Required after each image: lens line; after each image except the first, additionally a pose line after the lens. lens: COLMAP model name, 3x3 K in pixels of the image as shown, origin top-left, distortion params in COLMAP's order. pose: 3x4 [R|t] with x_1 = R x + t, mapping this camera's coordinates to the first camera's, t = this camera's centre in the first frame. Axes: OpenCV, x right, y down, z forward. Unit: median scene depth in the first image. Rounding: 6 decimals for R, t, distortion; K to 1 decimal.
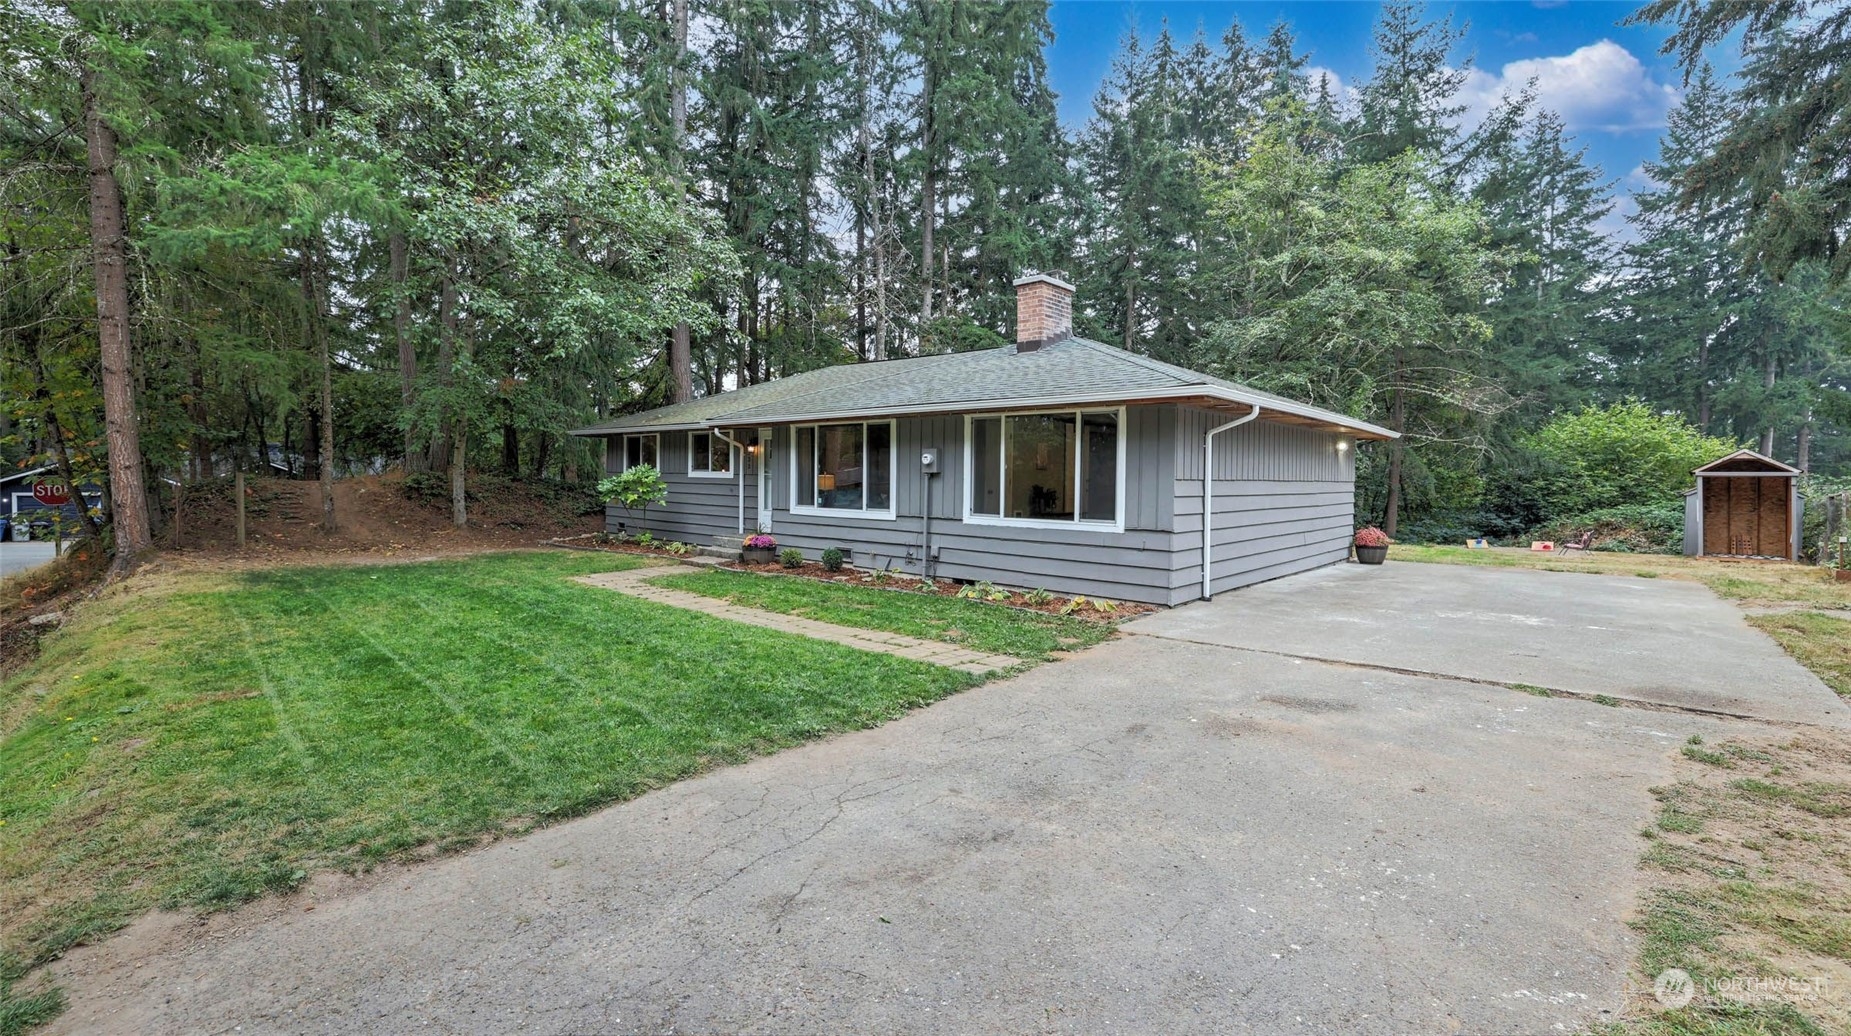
lens RADIAL K [[805.8, 0, 906.2], [0, 805.8, 497.3], [0, 0, 1]] dist [-0.045675, 0.017050]
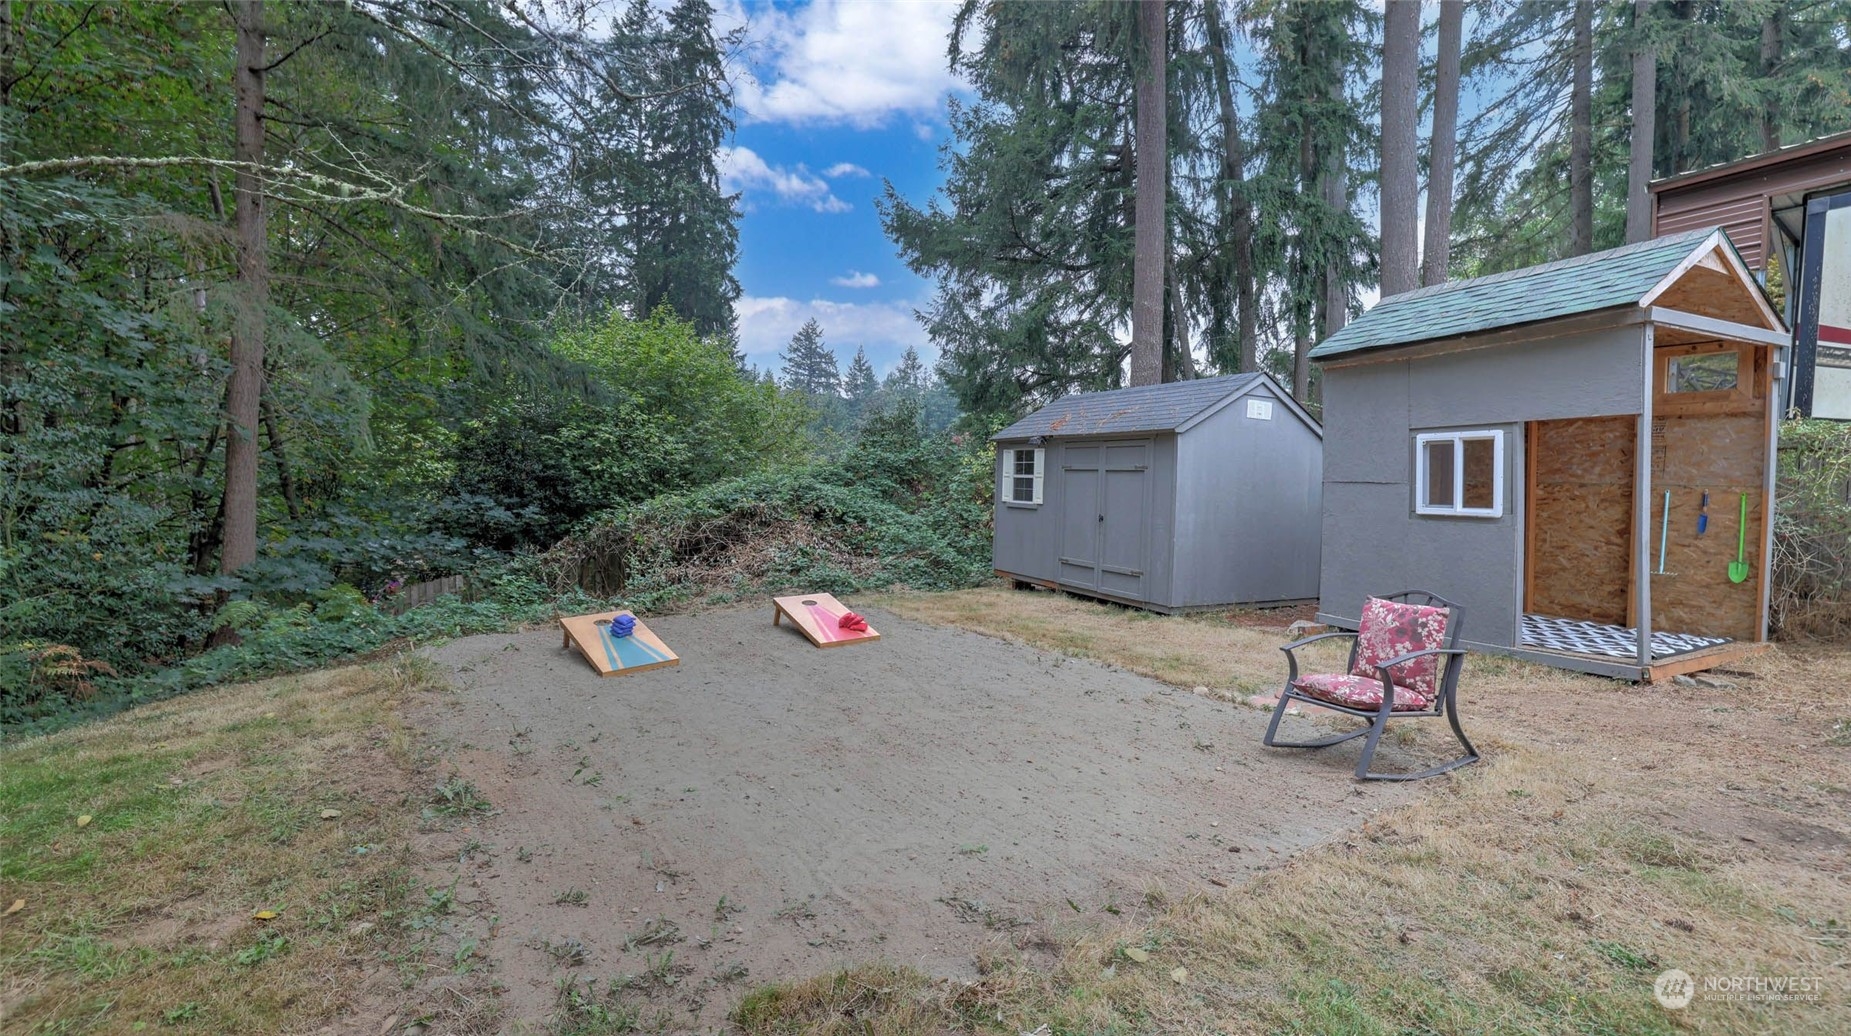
lens RADIAL K [[799.5, 0, 918.0], [0, 799.5, 500.3], [0, 0, 1]] dist [-0.043218, 0.016613]
pose [[0.329424, -0.035753, 0.943505, 0.871474], [0.006957, 0.999348, 0.035440, 0.018152], [-0.944156, -0.005111, 0.329458, 1.359970]]
